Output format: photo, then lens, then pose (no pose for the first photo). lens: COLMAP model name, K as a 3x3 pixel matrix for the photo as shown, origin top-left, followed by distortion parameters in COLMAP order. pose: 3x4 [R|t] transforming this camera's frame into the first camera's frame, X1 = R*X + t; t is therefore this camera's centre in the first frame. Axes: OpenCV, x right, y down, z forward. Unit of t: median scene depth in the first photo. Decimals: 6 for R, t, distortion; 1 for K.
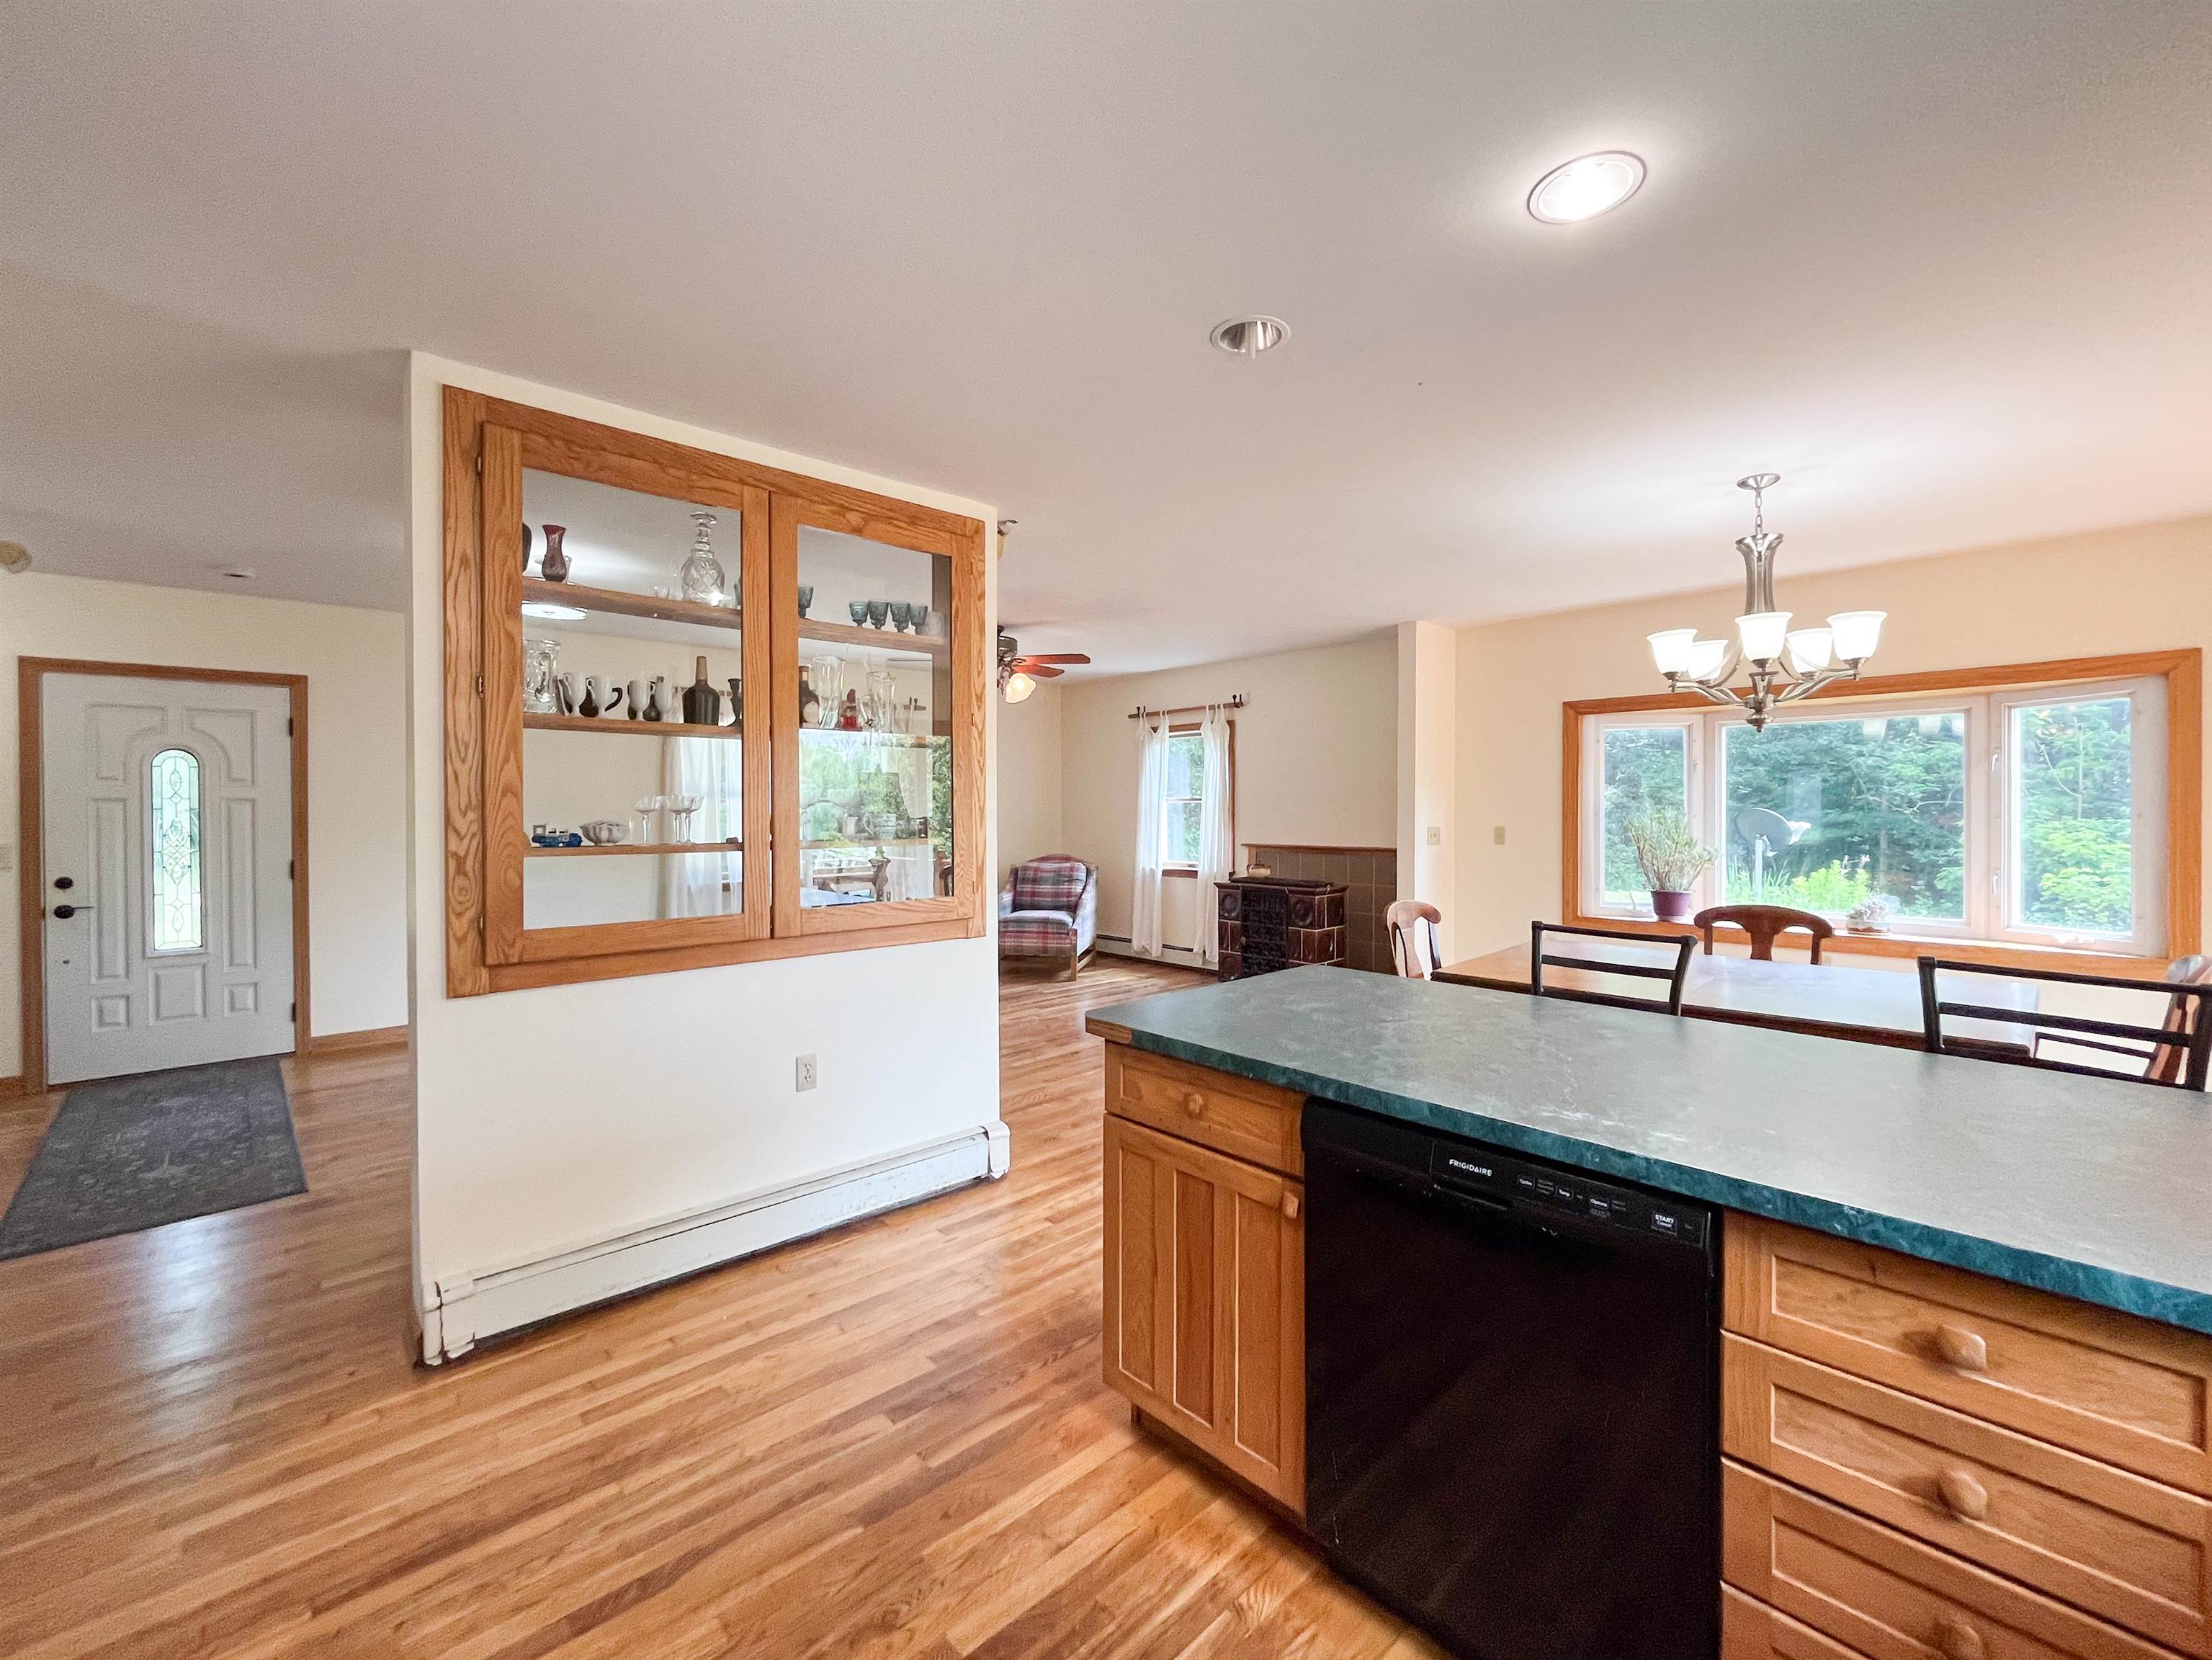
lens RADIAL K [[919.0, 0, 1098.7], [0, 919.0, 821.3], [0, 0, 1]] dist [-0.000915, 0.000272]
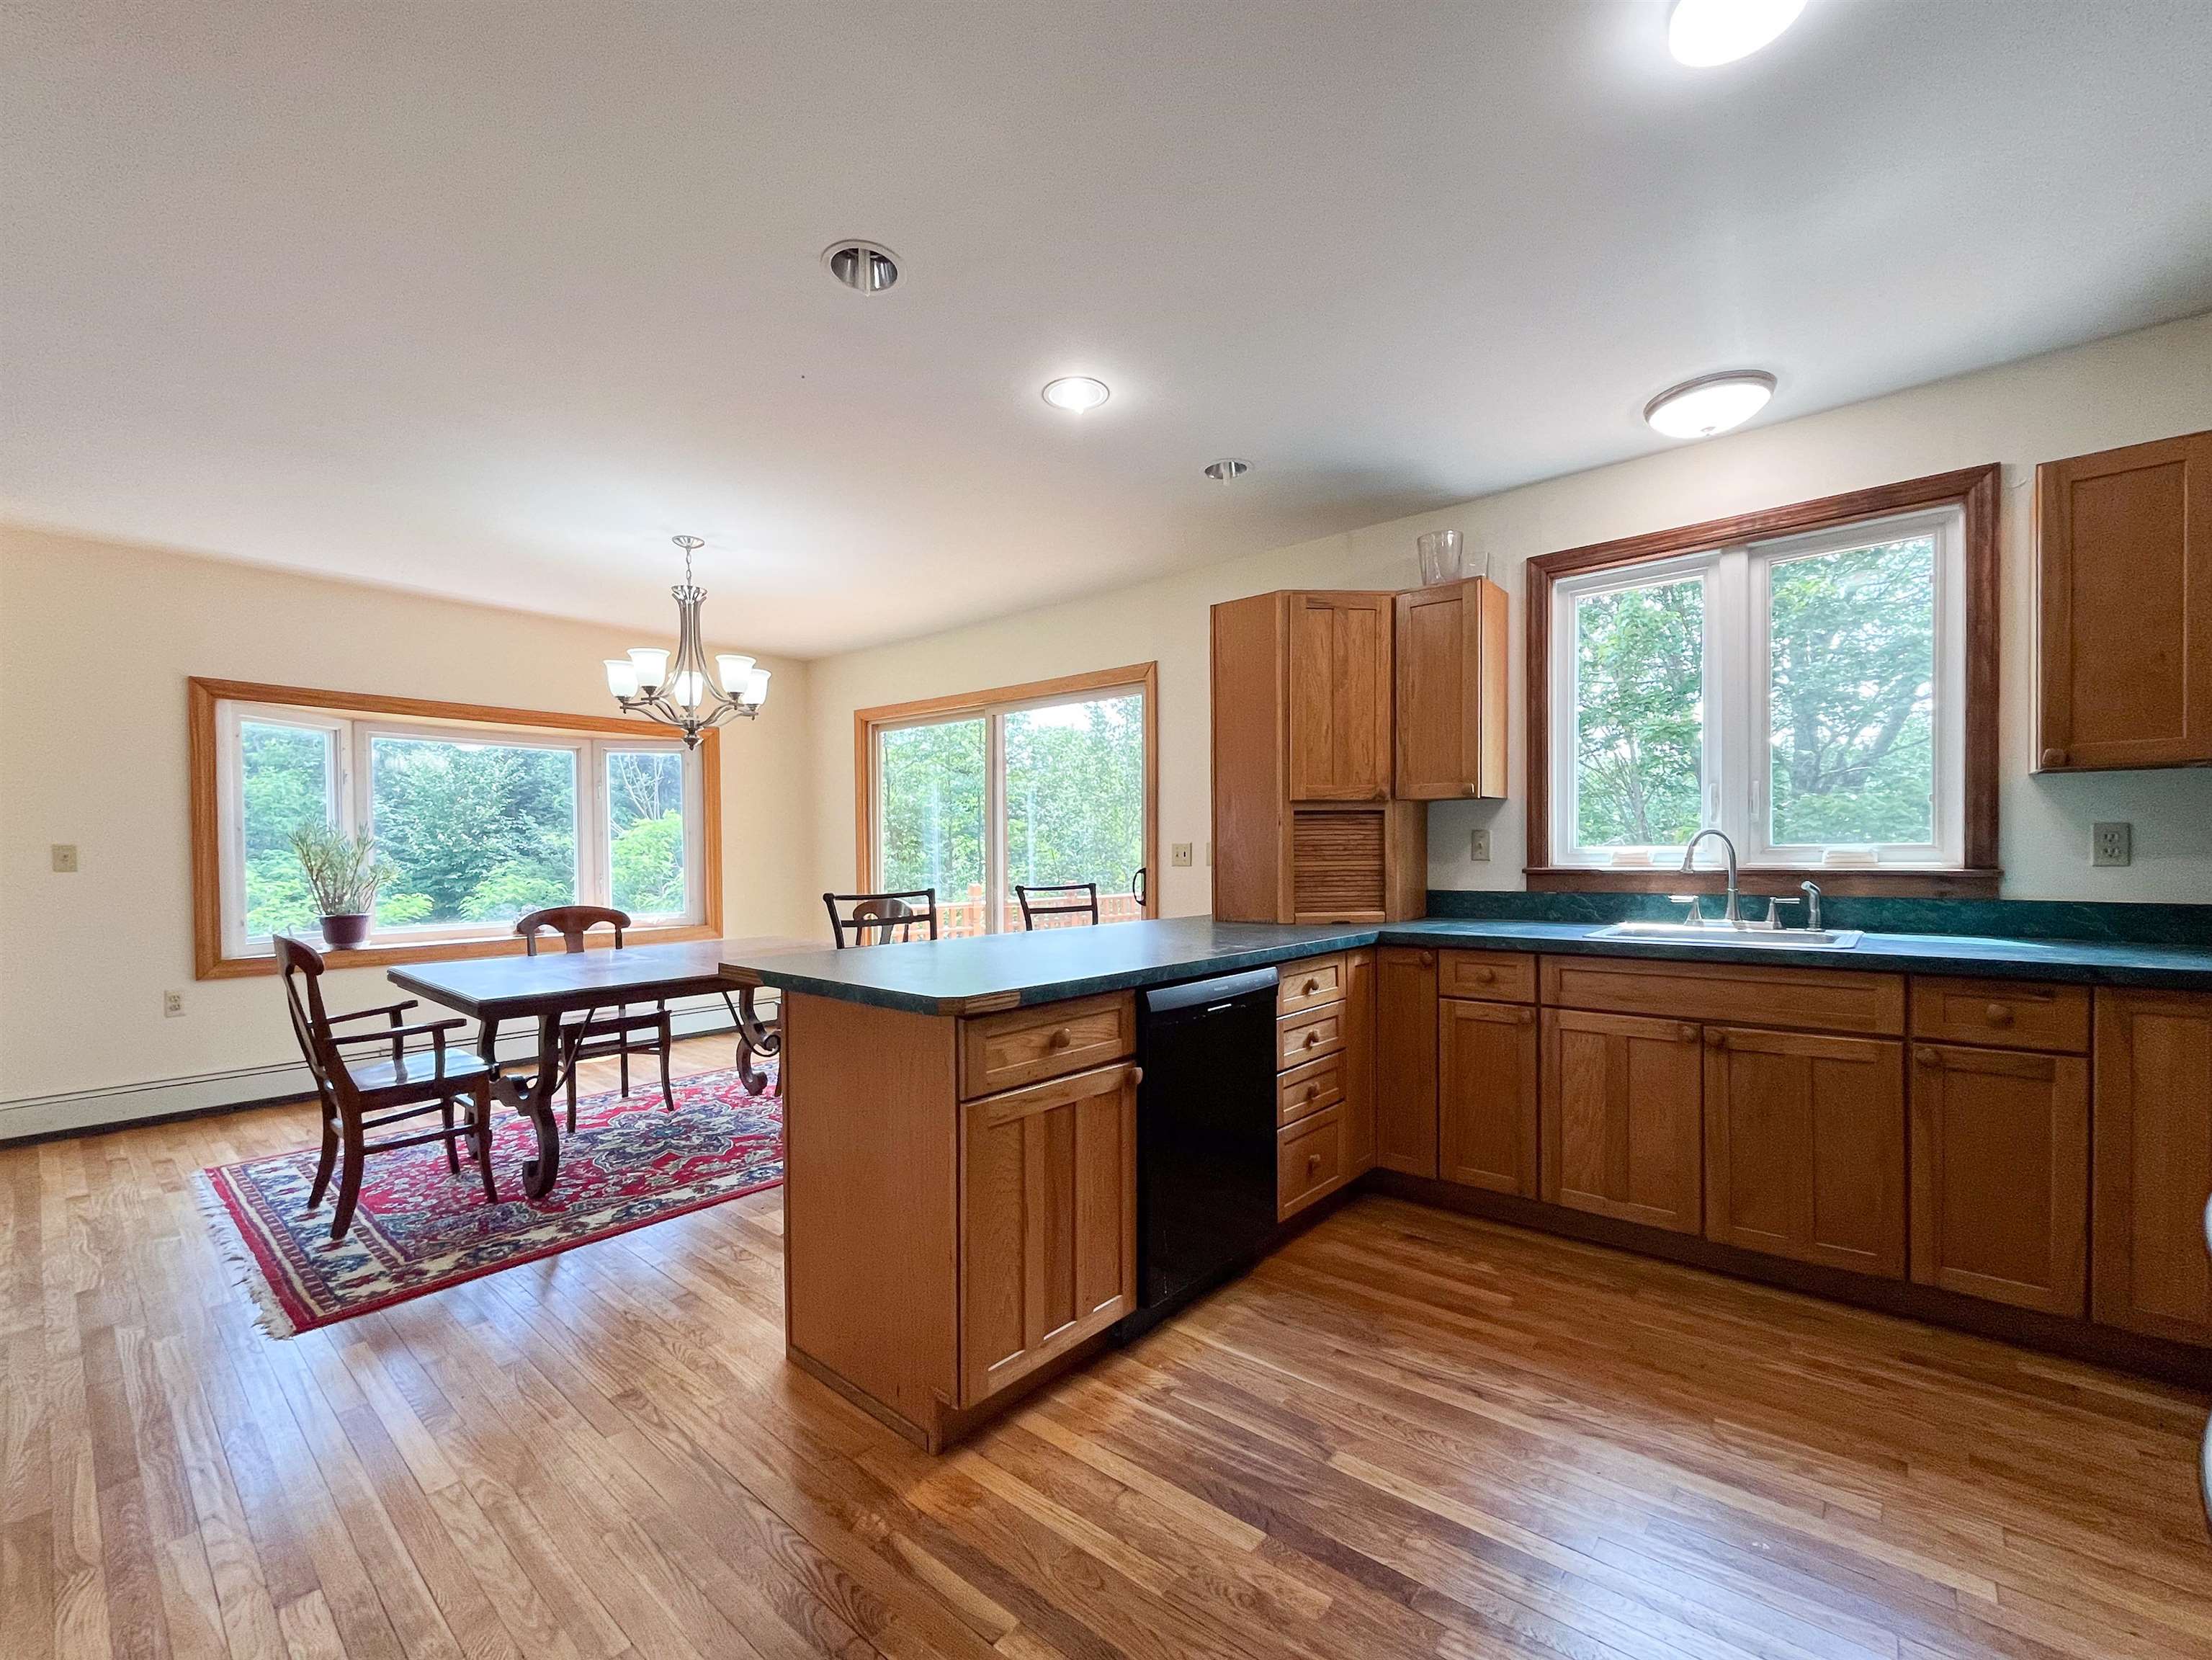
lens RADIAL K [[928.3, 0, 1099.6], [0, 928.3, 864.5], [0, 0, 1]] dist [-0.003957, -0.000324]
pose [[-0.109700, -0.008873, 0.993925, -0.363967], [0.020805, 0.999721, 0.011221, 0.033394], [-0.993747, 0.021909, -0.109485, 0.394676]]
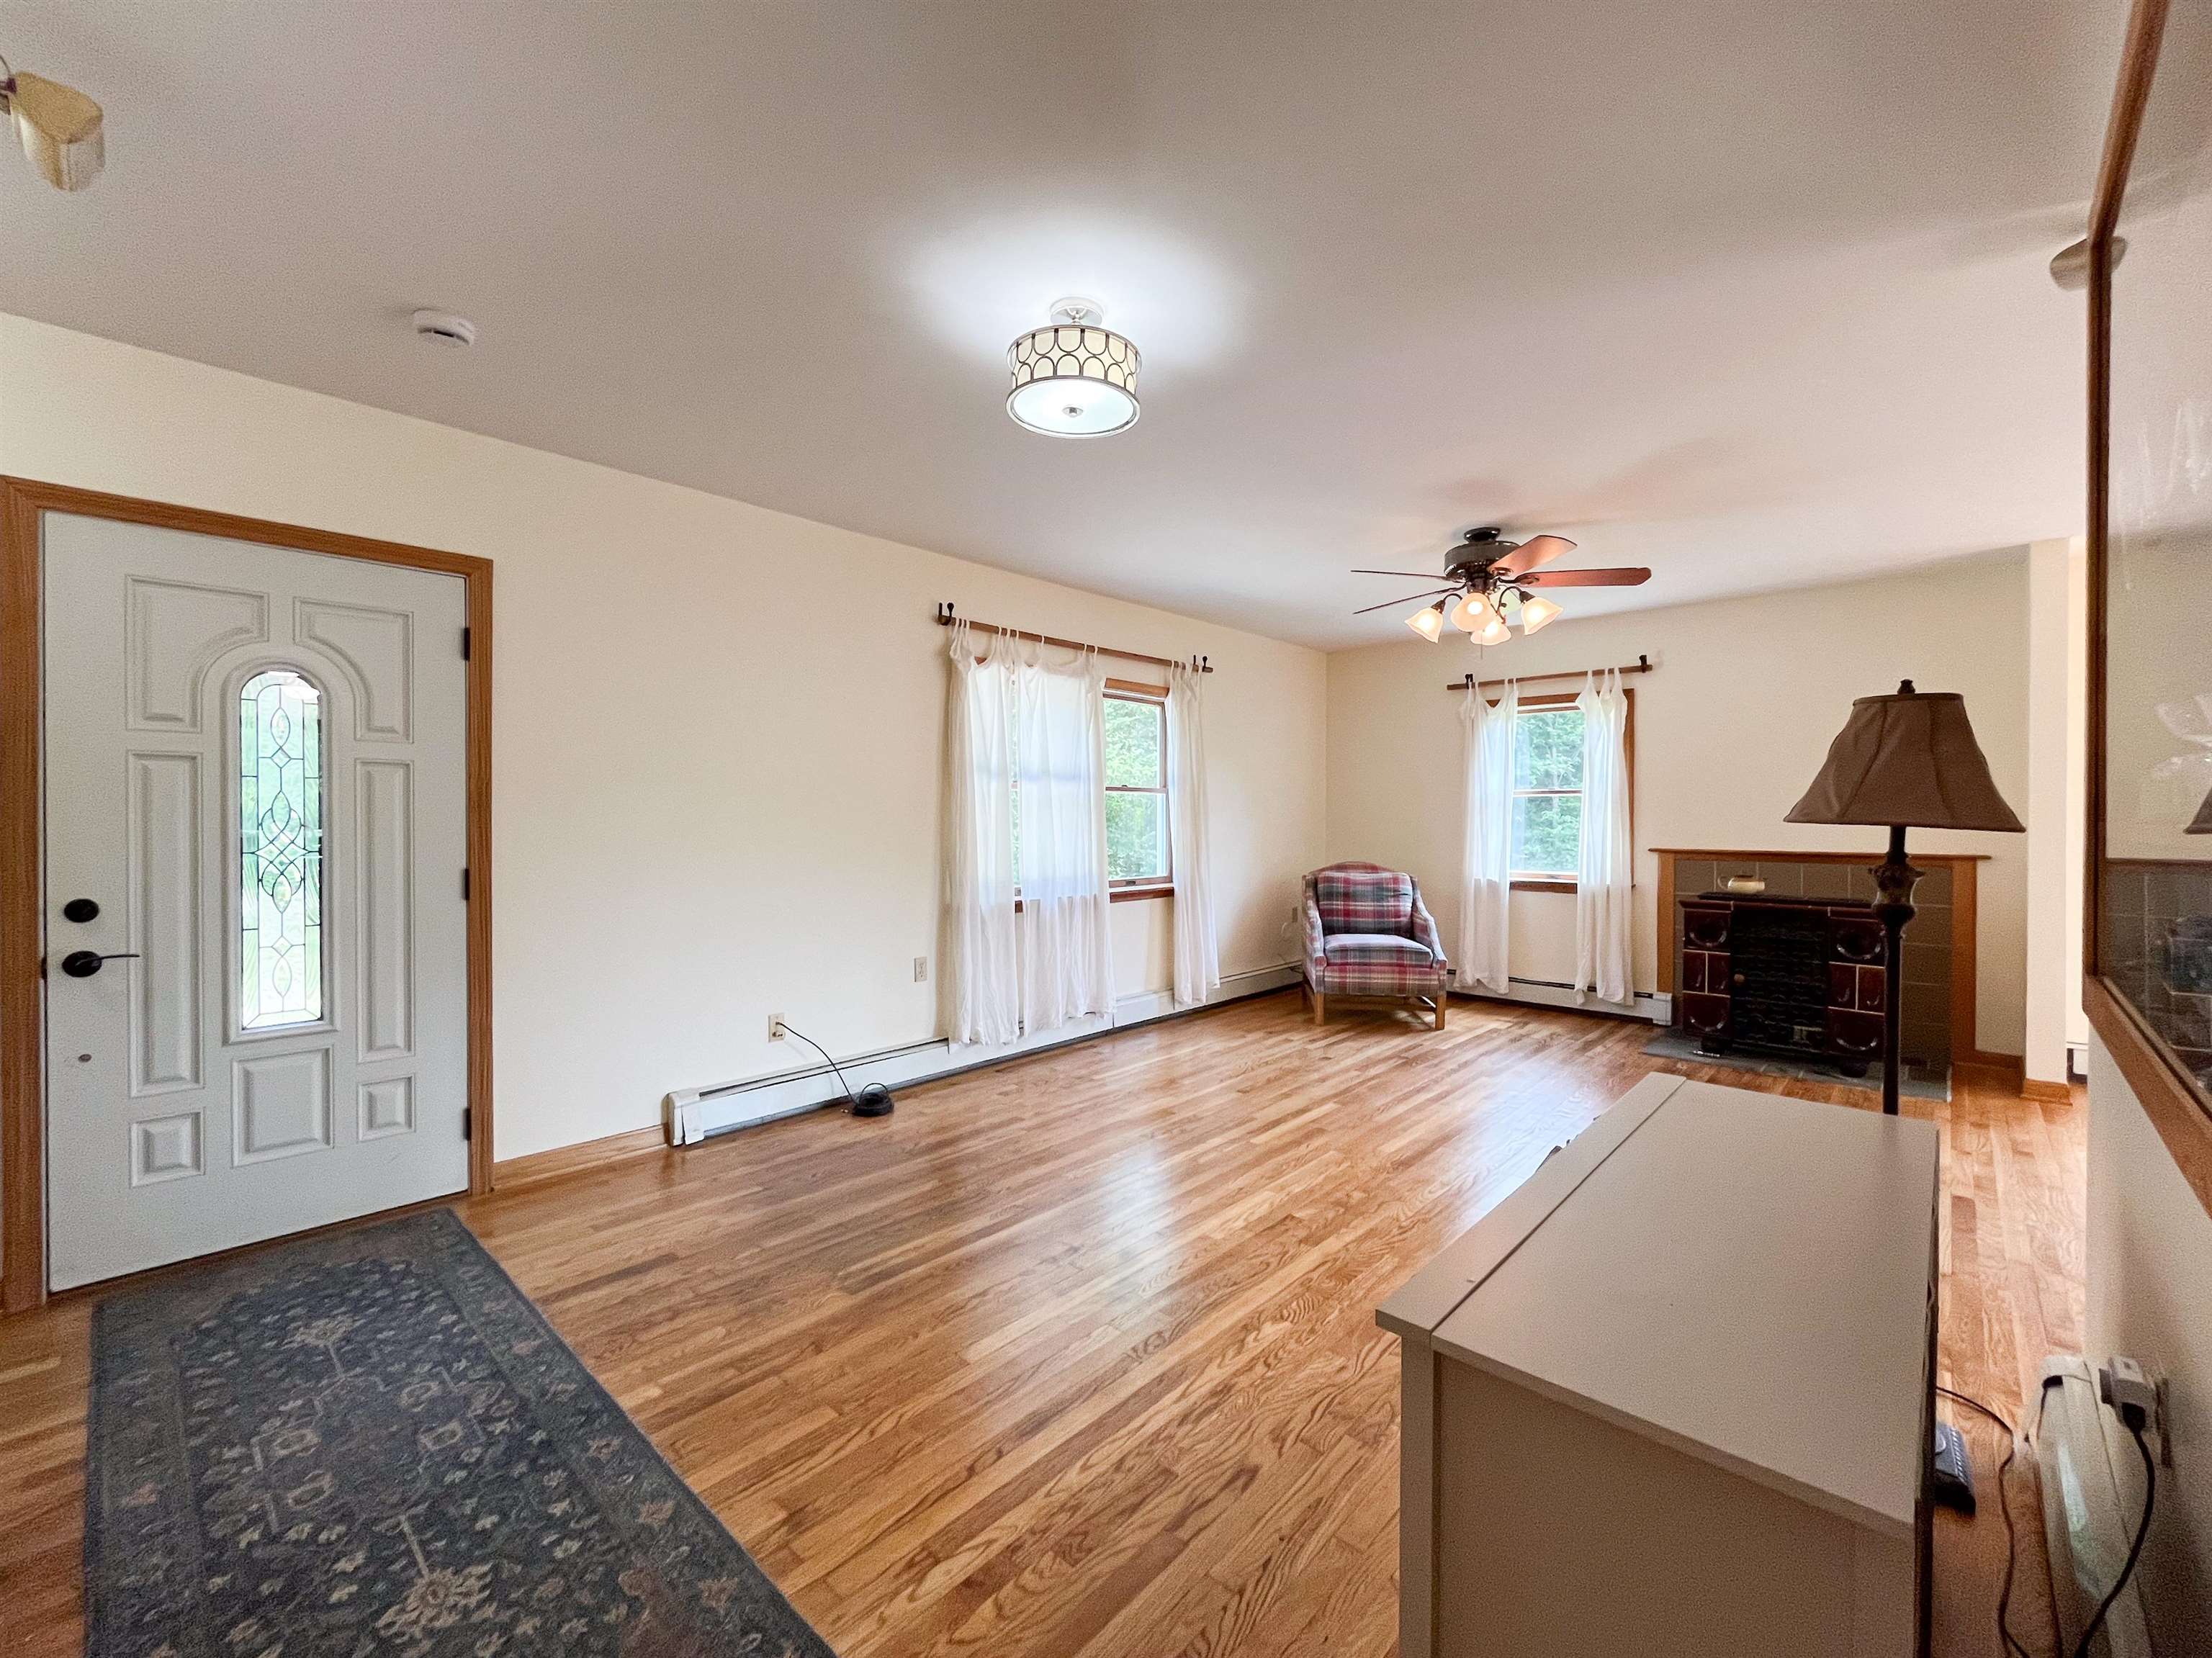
lens RADIAL K [[912.6, 0, 1100.5], [0, 912.6, 827.0], [0, 0, 1]] dist [-0.000710, -0.000291]
pose [[0.997450, 0.005420, 0.071168, -0.532539], [-0.005234, 0.999982, -0.002791, 0.016044], [-0.071182, 0.002412, 0.997460, 0.398387]]
